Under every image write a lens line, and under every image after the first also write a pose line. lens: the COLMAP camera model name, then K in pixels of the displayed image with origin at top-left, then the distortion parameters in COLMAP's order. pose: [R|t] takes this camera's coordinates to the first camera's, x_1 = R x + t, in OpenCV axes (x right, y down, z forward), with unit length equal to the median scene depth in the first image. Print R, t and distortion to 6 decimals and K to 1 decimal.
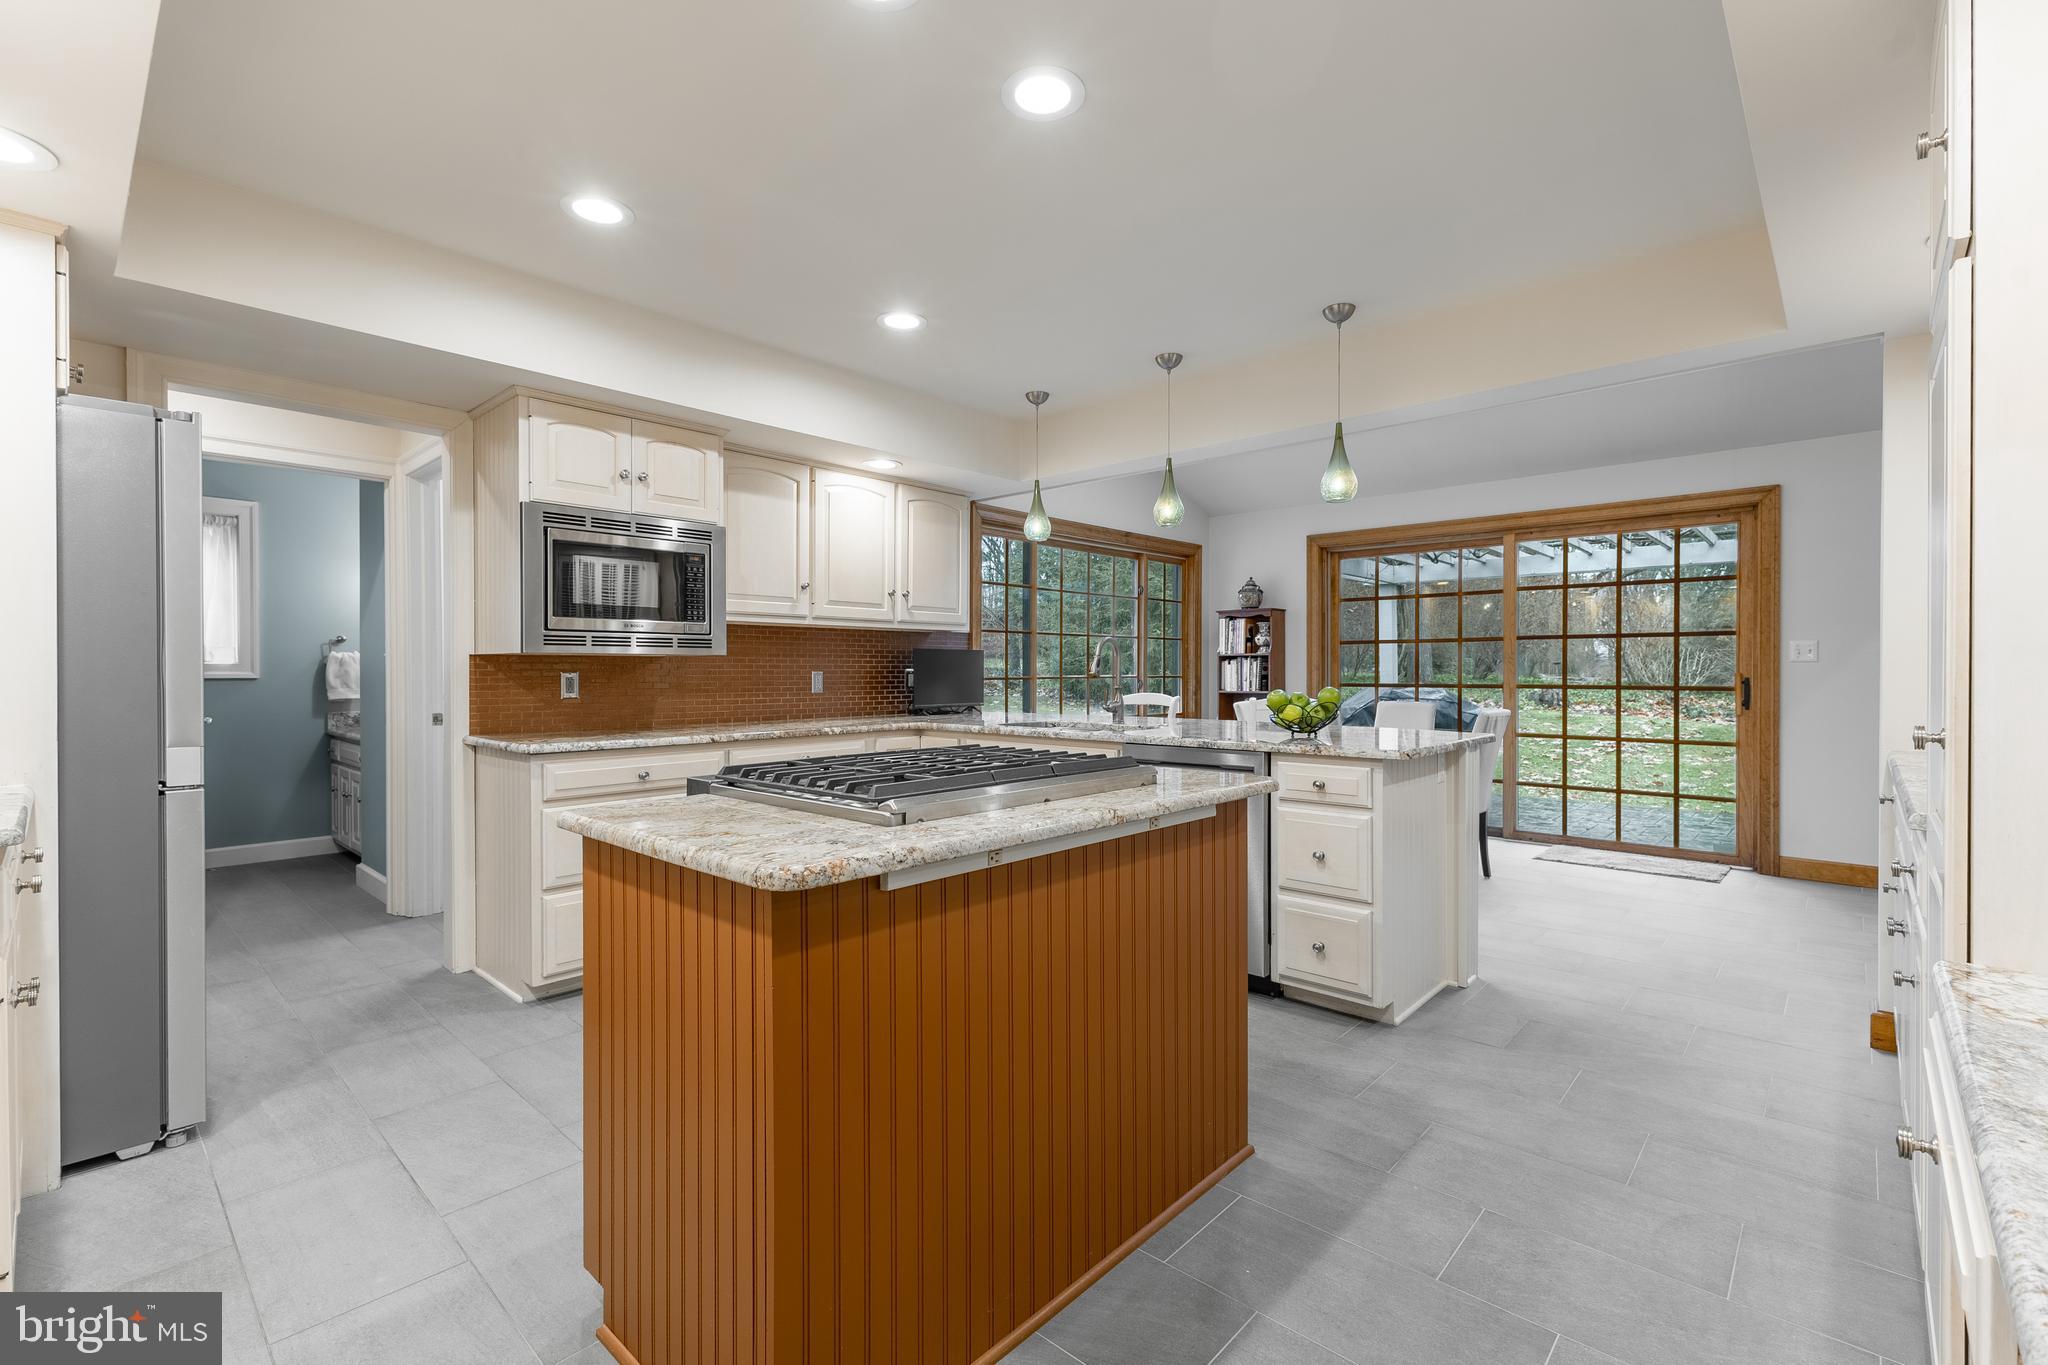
lens RADIAL K [[891.6, 0, 1028.9], [0, 891.6, 680.7], [0, 0, 1]] dist [0.012101, -0.001783]
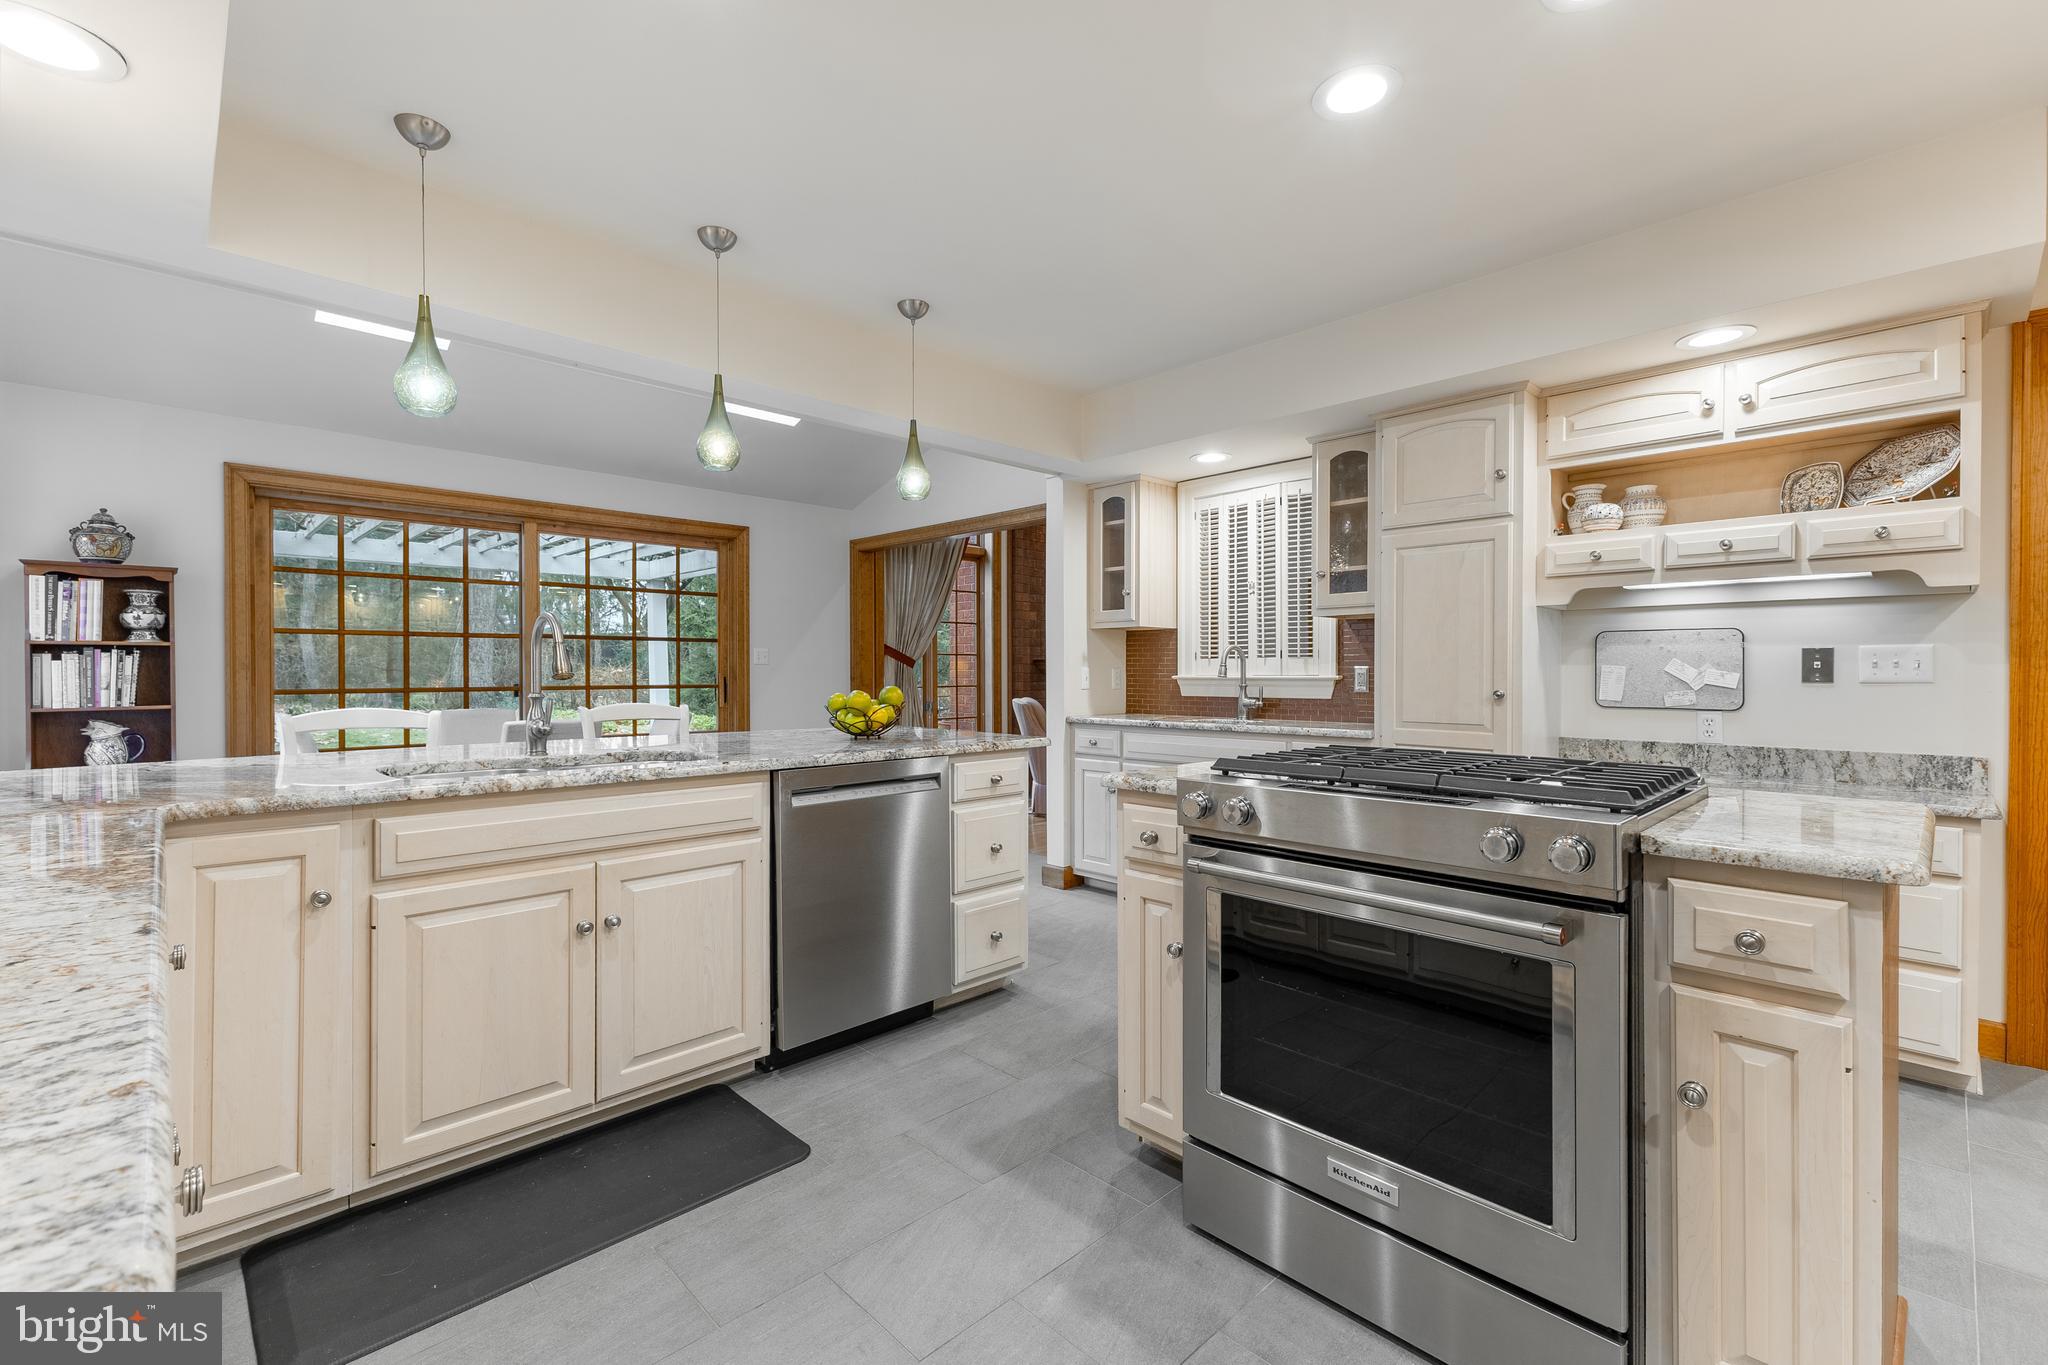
lens RADIAL K [[891.6, 0, 1022.7], [0, 891.6, 672.0], [0, 0, 1]] dist [0.012101, -0.001783]
pose [[0.061123, -0.001253, 0.998129, -0.391276], [0.012685, 0.999919, 0.000479, -0.005021], [-0.998050, 0.012632, 0.061134, 0.497627]]
